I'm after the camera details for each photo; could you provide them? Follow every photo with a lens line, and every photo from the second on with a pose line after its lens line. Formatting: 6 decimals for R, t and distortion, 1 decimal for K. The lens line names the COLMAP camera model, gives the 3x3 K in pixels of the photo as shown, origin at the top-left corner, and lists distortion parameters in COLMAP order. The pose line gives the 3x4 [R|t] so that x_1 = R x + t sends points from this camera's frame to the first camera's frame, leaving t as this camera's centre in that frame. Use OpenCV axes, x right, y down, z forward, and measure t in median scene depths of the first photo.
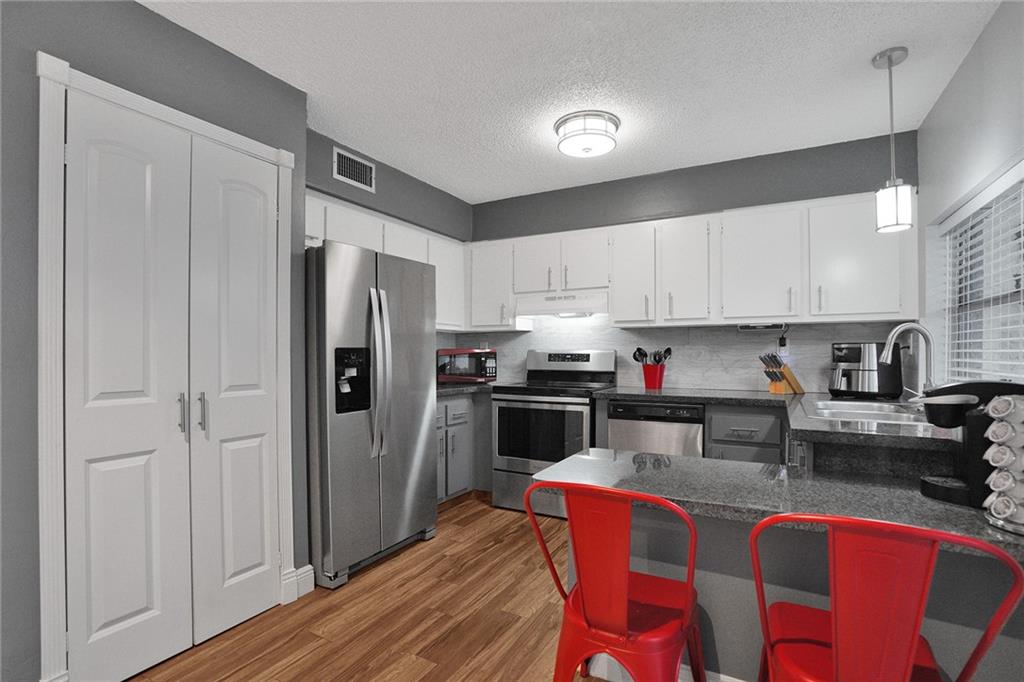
lens RADIAL K [[493.3, 0, 510.6], [0, 493.3, 353.6], [0, 0, 1]] dist [-0.039024, 0.025882]
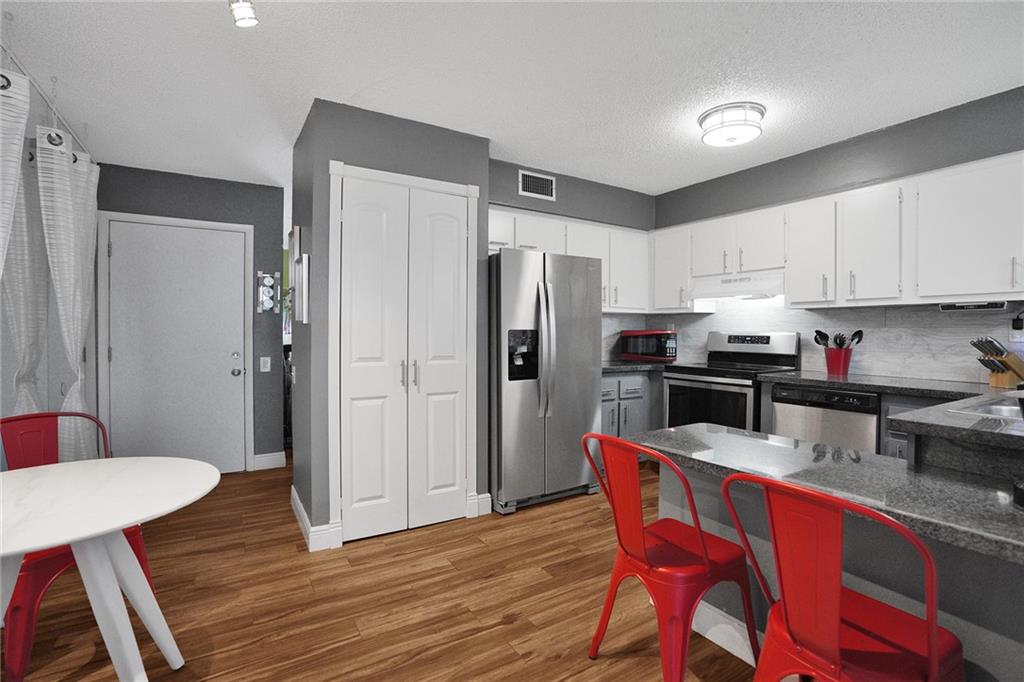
lens RADIAL K [[479.9, 0, 513.3], [0, 479.9, 333.4], [0, 0, 1]] dist [-0.001118, 0.000364]
pose [[0.884973, 0.007407, -0.465584, 0.186952], [-0.006564, 0.999973, 0.003432, -0.005893], [0.465596, 0.000019, 0.884997, -0.092681]]
